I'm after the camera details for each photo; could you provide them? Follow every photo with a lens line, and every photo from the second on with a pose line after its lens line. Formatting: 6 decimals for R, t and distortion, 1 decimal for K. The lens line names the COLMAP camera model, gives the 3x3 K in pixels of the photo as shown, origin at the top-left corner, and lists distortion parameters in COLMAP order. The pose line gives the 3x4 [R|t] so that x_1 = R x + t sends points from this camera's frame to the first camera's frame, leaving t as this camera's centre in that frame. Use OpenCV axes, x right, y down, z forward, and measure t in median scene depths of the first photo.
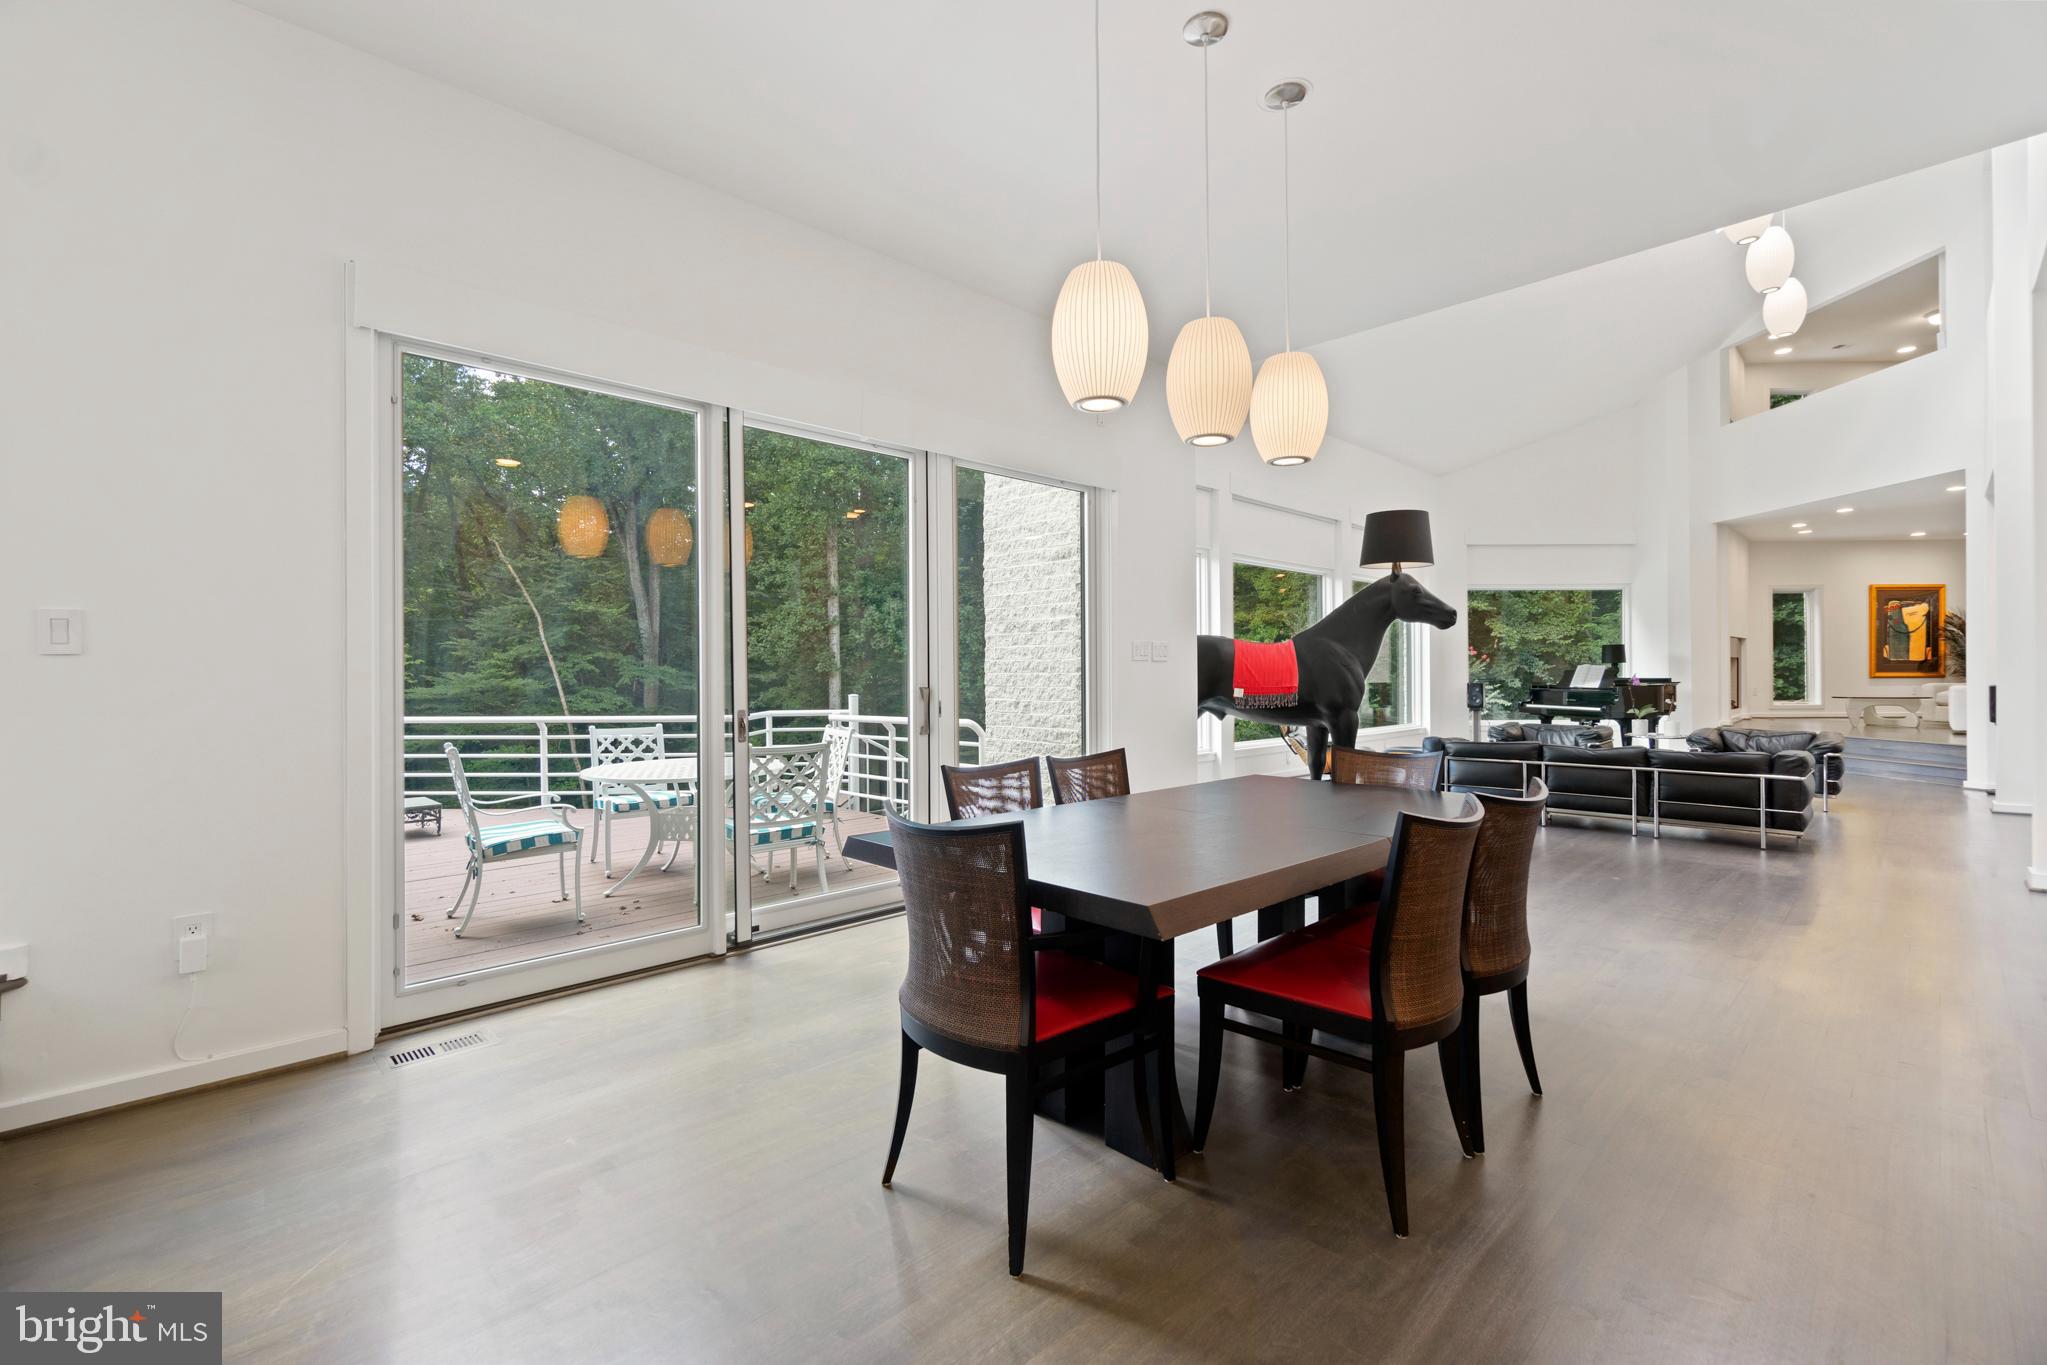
lens RADIAL K [[864.0, 0, 998.0], [0, 864.0, 680.5], [0, 0, 1]] dist [0.001086, 0.000431]
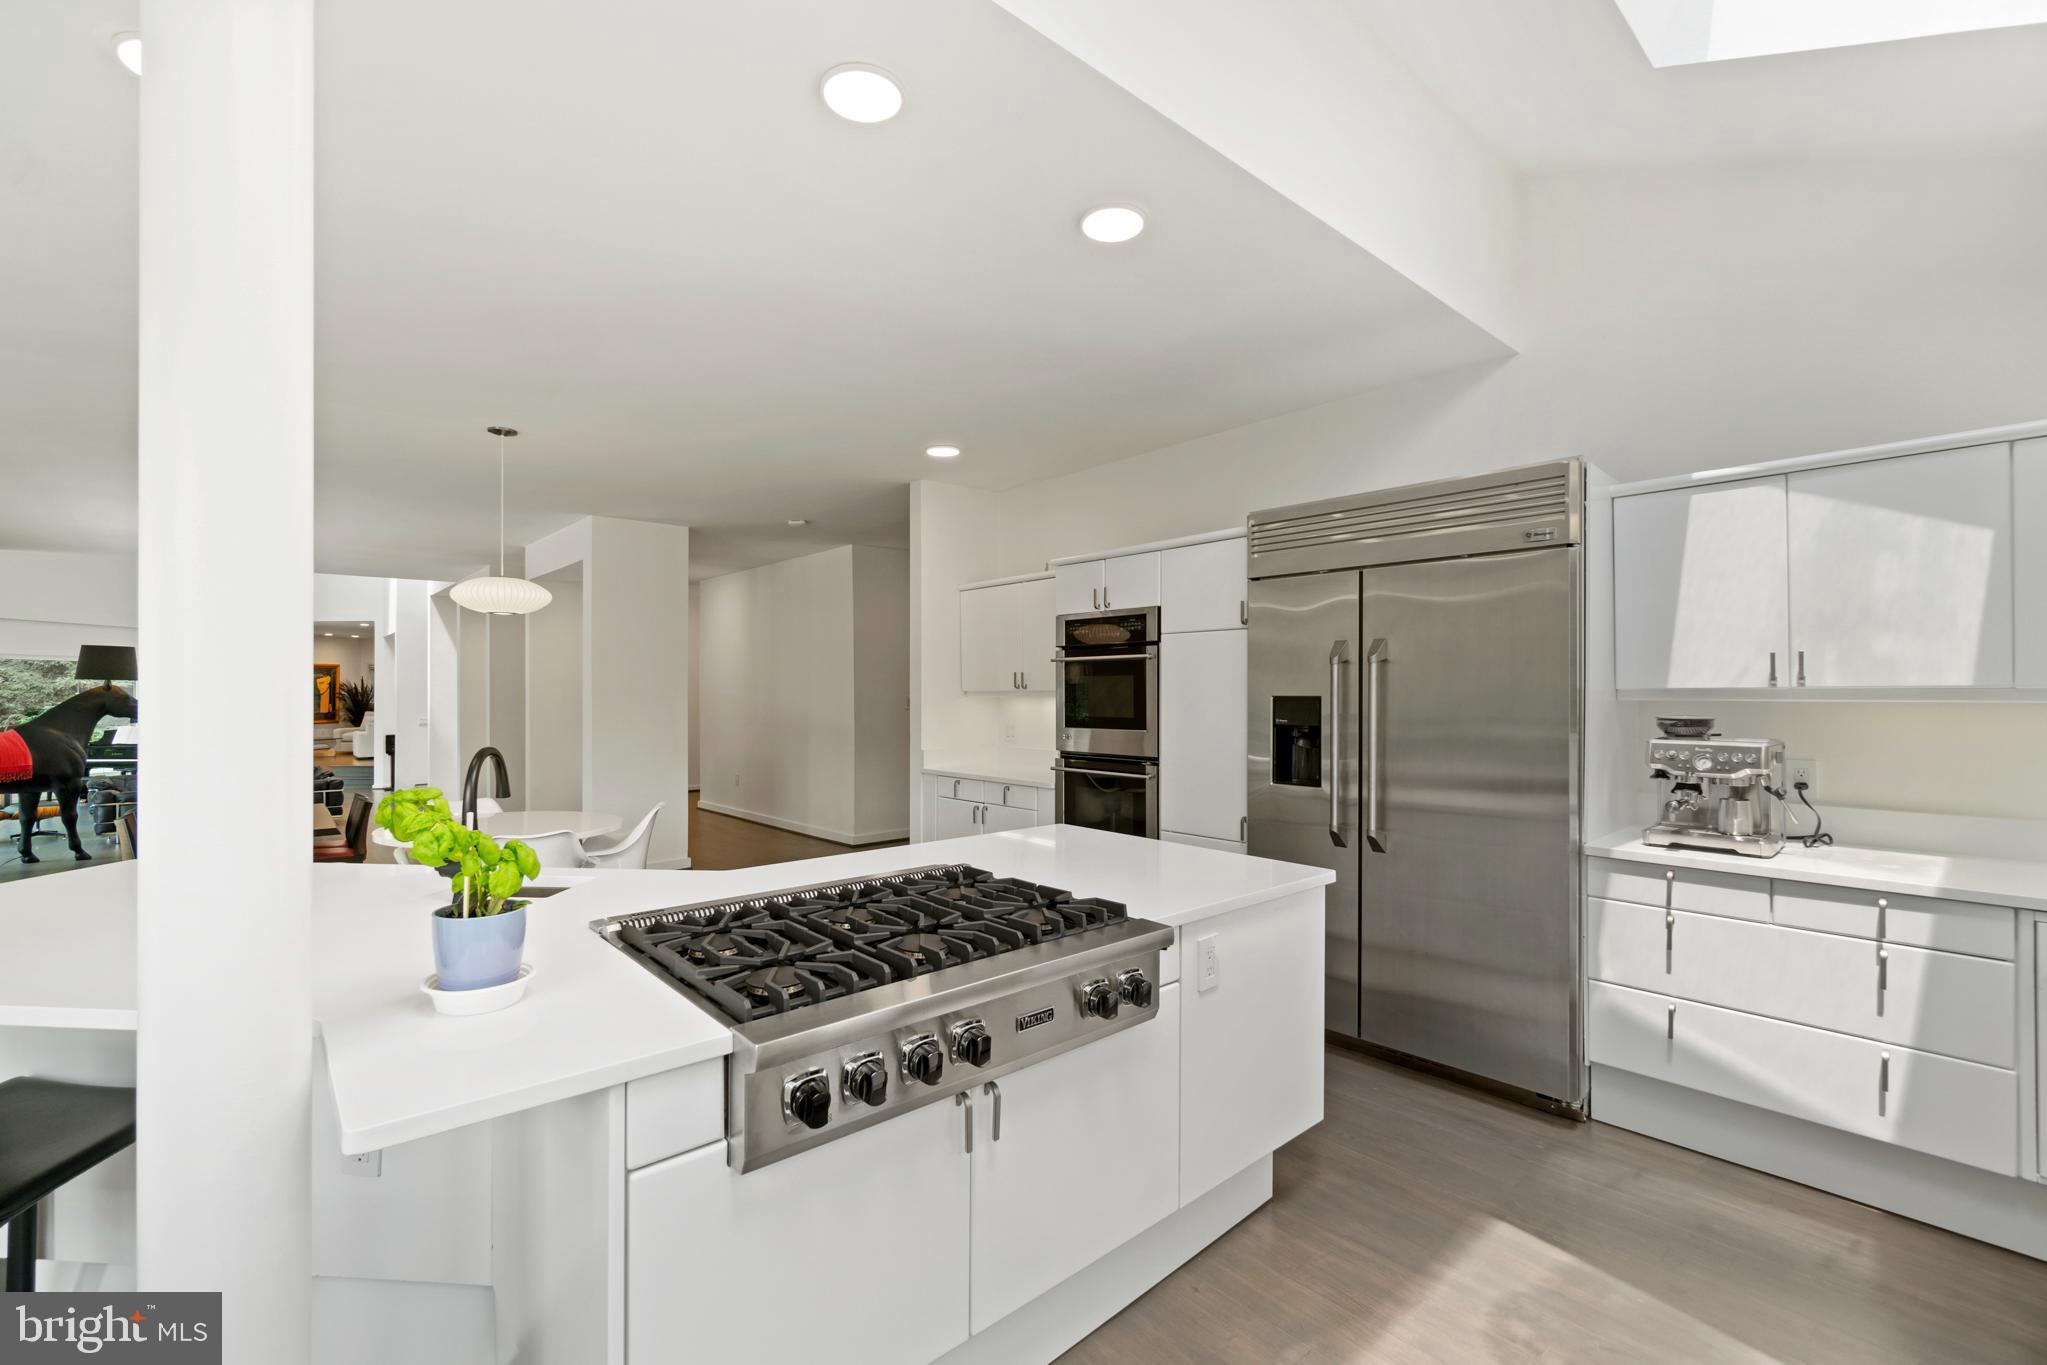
lens RADIAL K [[873.7, 0, 1023.5], [0, 873.7, 682.5], [0, 0, 1]] dist [0.011352, 0.000154]
pose [[0.024798, 0.013319, 0.999604, -0.706769], [0.007395, 0.999881, -0.013506, -0.064220], [-0.999665, 0.007727, 0.024696, -0.436773]]
